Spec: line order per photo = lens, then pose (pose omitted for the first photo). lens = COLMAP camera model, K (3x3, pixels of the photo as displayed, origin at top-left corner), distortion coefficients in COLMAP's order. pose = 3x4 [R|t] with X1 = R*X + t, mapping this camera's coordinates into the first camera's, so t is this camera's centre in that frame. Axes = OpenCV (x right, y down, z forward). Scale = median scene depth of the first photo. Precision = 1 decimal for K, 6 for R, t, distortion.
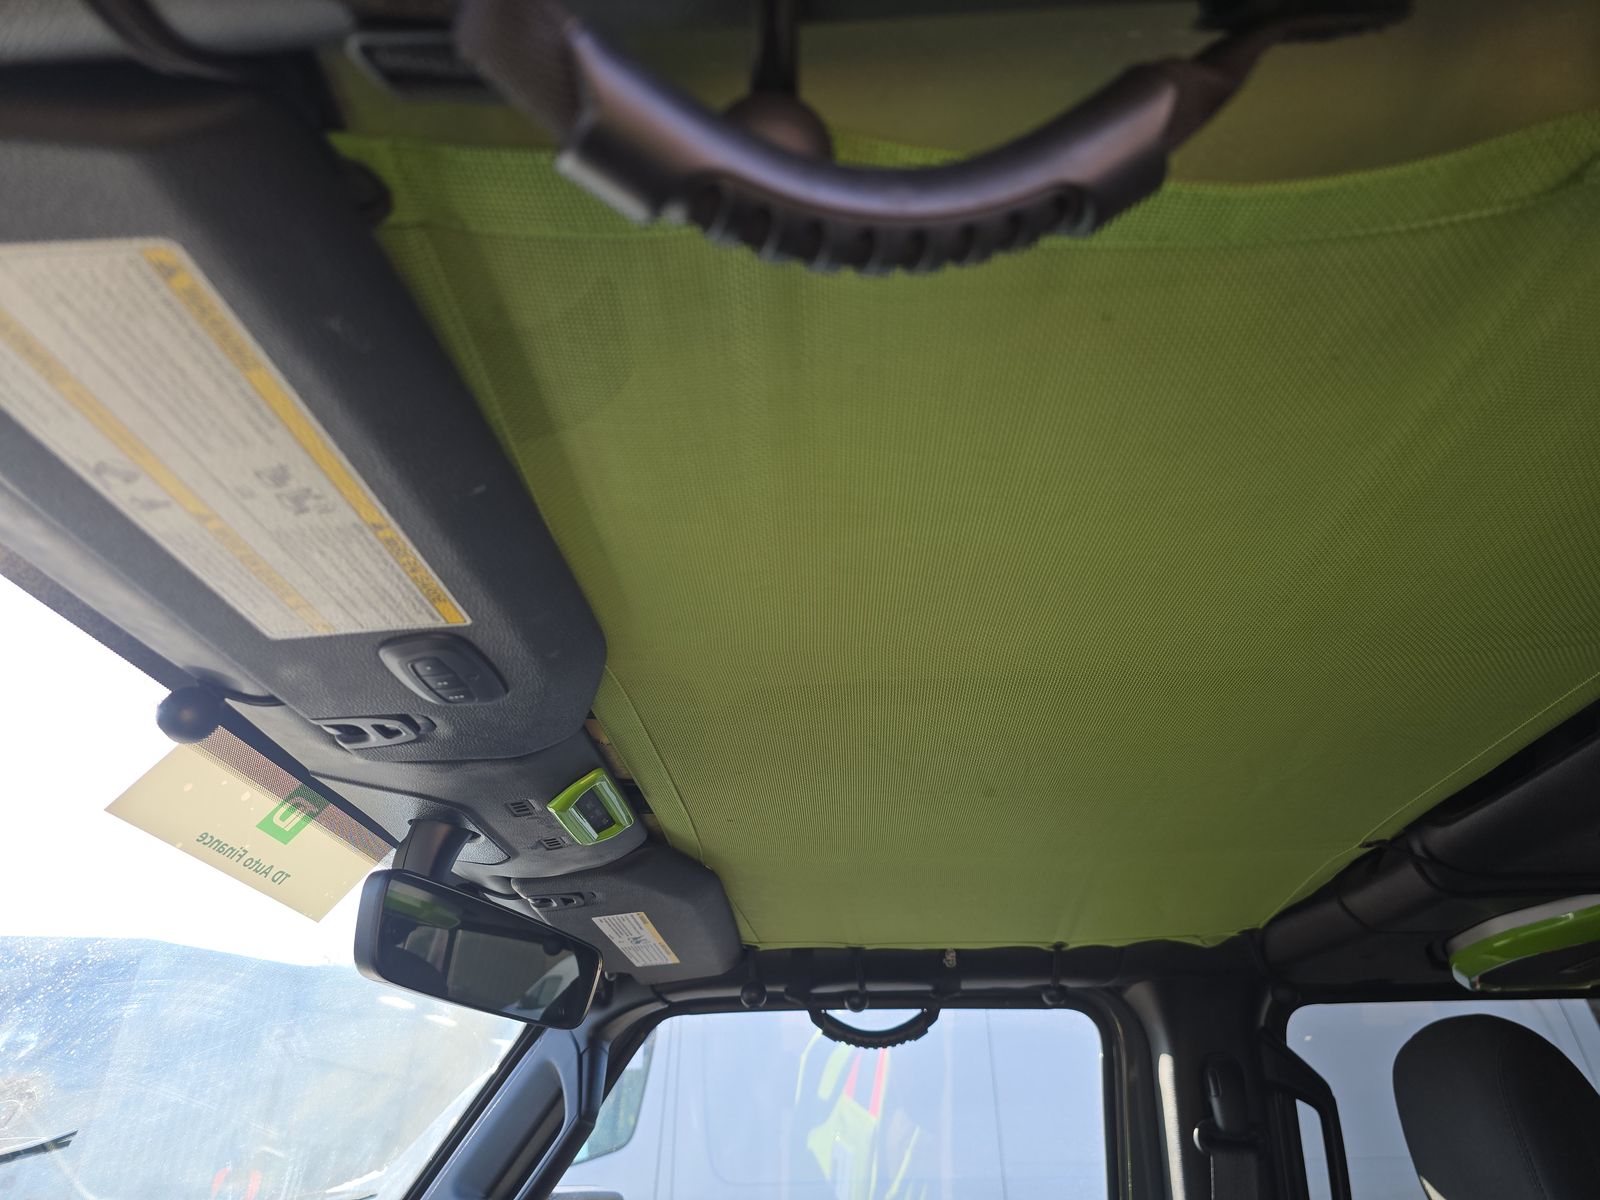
lens RADIAL K [[1051.0, 0, 800.0], [0, 1051.0, 600.0], [0, 0, 1]] dist [0.000460, -0.002639]
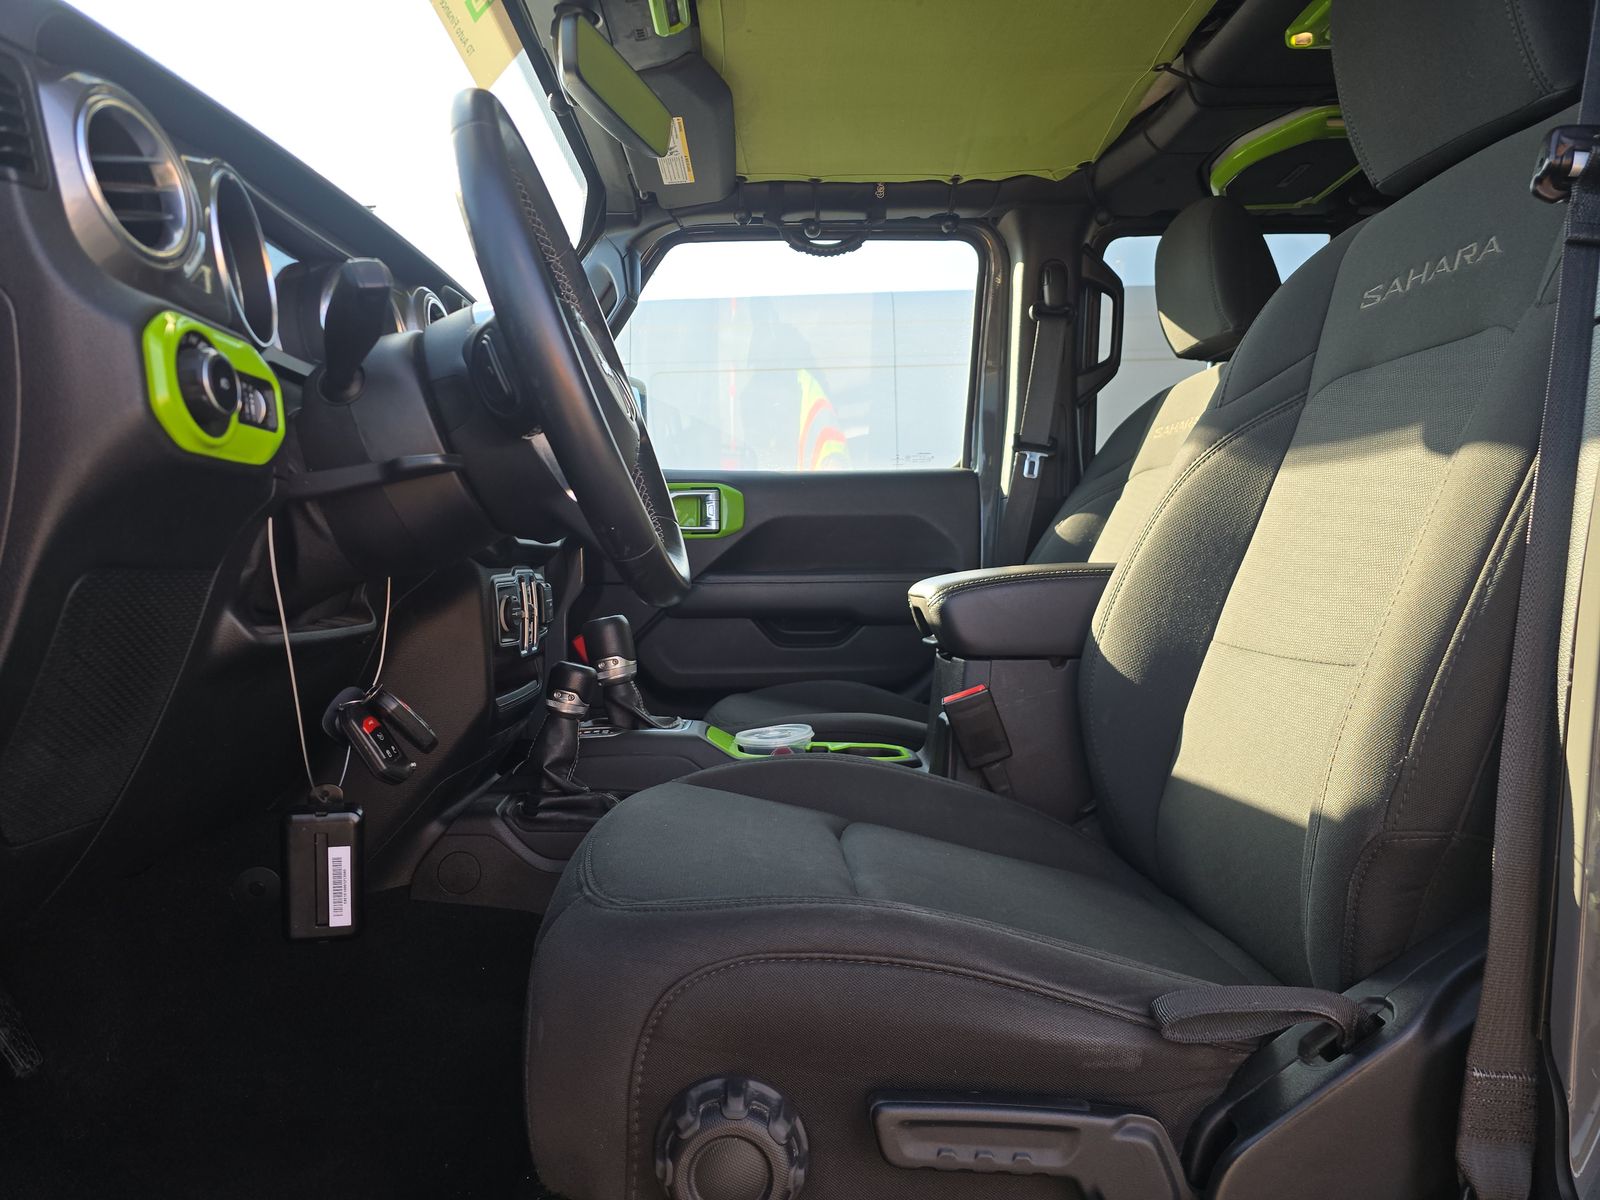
lens RADIAL K [[1080.8, 0, 800.0], [0, 1080.8, 600.0], [0, 0, 1]] dist [0.044228, -0.000329]
pose [[0.997477, -0.007807, 0.070557, -0.076005], [-0.028138, 0.869036, 0.493948, 0.096969], [-0.065173, -0.494687, 0.866624, -0.559732]]
